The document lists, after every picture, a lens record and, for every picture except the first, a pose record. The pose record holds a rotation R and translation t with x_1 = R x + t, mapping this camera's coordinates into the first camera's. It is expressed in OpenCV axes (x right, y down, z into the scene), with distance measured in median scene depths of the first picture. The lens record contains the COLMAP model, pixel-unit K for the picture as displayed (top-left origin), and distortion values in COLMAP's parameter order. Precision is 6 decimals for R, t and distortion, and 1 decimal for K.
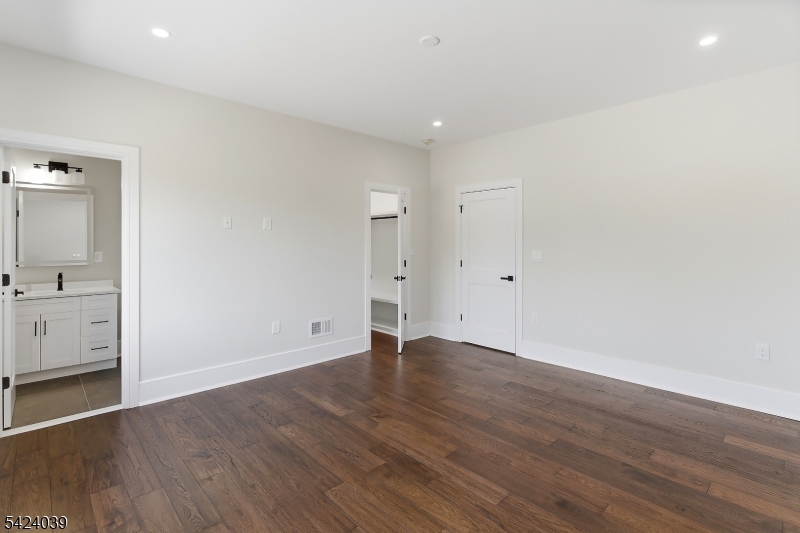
lens RADIAL K [[372.2, 0, 405.4], [0, 372.2, 253.9], [0, 0, 1]] dist [0.000001, -0.000019]
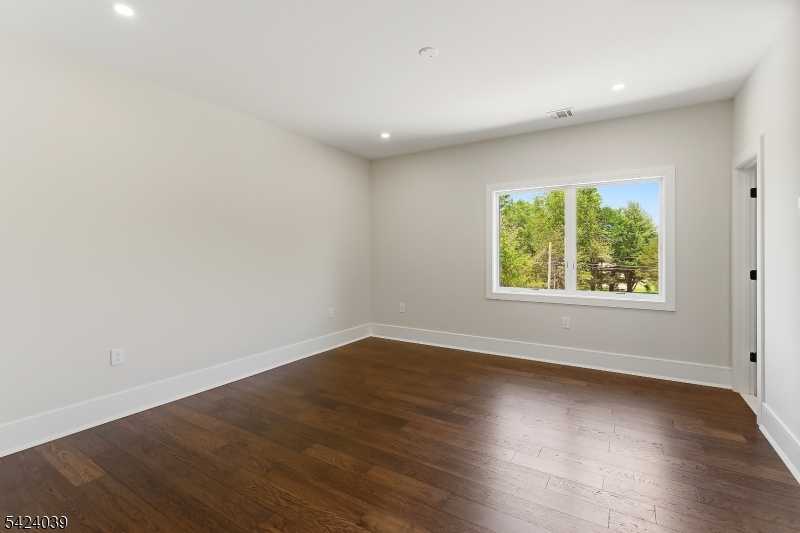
lens RADIAL K [[372.2, 0, 405.4], [0, 372.2, 253.9], [0, 0, 1]] dist [0.000001, -0.000019]
pose [[-0.966406, 0.003113, -0.257001, 0.393515], [-0.001691, 0.999828, 0.018469, -0.022235], [0.257014, 0.018283, -0.966235, 1.953687]]
